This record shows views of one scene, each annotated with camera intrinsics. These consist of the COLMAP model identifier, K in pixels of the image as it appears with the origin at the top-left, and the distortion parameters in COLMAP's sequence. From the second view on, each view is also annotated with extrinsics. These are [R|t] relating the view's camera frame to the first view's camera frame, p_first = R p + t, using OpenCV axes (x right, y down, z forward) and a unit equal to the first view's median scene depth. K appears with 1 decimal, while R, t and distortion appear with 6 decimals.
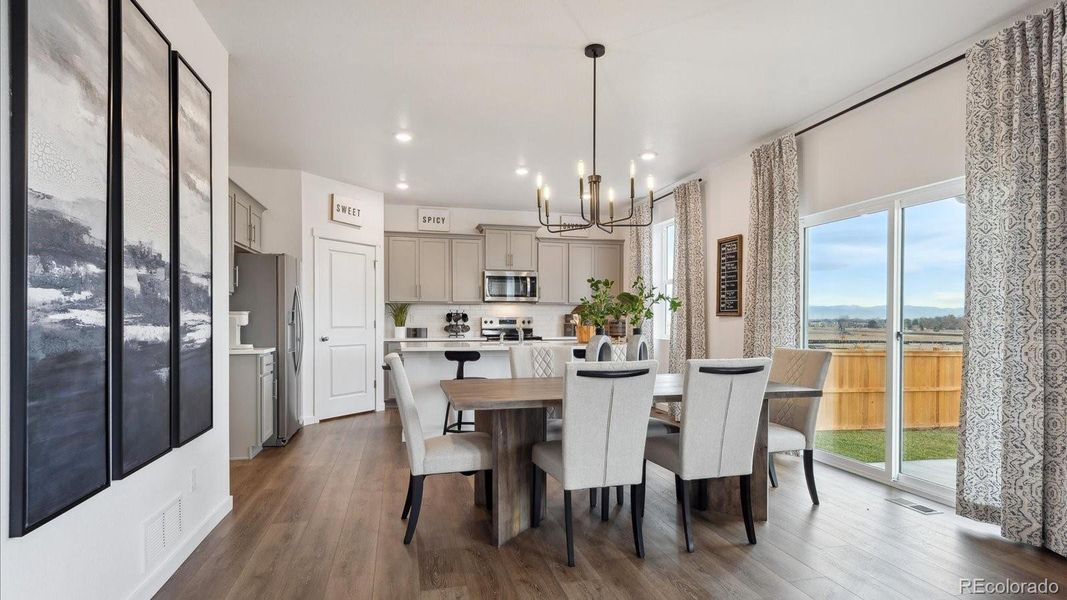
lens RADIAL K [[544.9, 0, 533.3], [0, 544.9, 314.8], [0, 0, 1]] dist [0.011703, -0.000251]
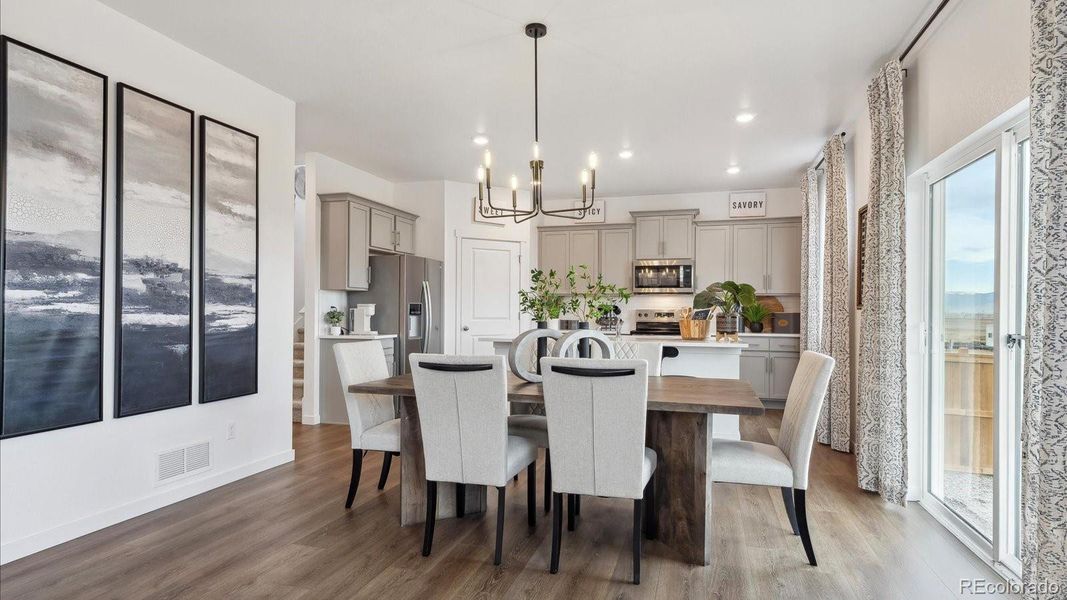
lens RADIAL K [[565.4, 0, 533.5], [0, 565.4, 300.0], [0, 0, 1]] dist [0.018769, 0.000305]
pose [[0.860275, -0.004307, -0.509812, 0.612600], [-0.002114, 0.999926, -0.012014, -0.000740], [0.509826, 0.011413, 0.860202, 0.151735]]
